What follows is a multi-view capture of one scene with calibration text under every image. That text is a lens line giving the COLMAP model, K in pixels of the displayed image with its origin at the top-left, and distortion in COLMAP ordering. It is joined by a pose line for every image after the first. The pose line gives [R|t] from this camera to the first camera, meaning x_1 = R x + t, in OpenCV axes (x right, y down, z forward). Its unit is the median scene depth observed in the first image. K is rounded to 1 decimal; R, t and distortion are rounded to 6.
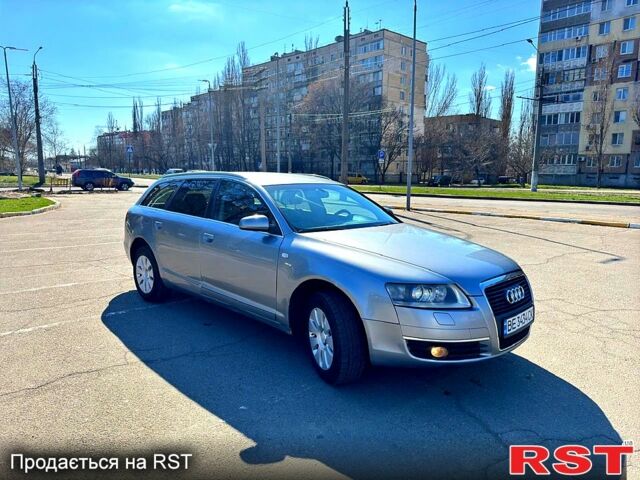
lens RADIAL K [[432.0, 0, 320.0], [0, 432.0, 240.0], [0, 0, 1]] dist [-0.009687, -0.001117]
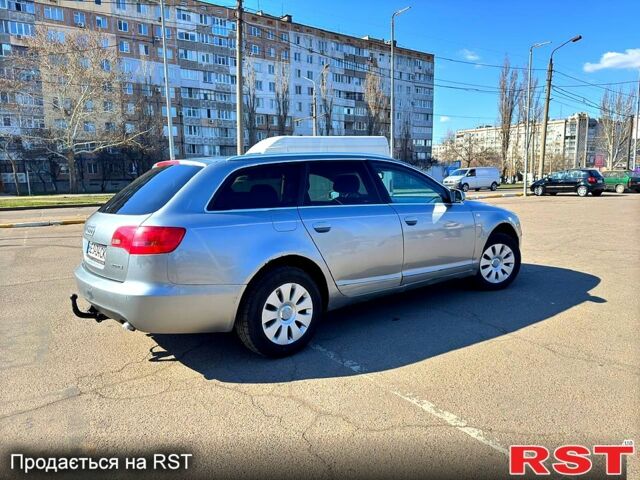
lens RADIAL K [[432.0, 0, 320.0], [0, 432.0, 240.0], [0, 0, 1]] dist [-0.009687, -0.001117]
pose [[0.158436, -0.152580, 0.975509, -1.150476], [0.169389, 0.977541, 0.125387, -0.108796], [-0.972731, 0.145375, 0.180723, 0.969531]]
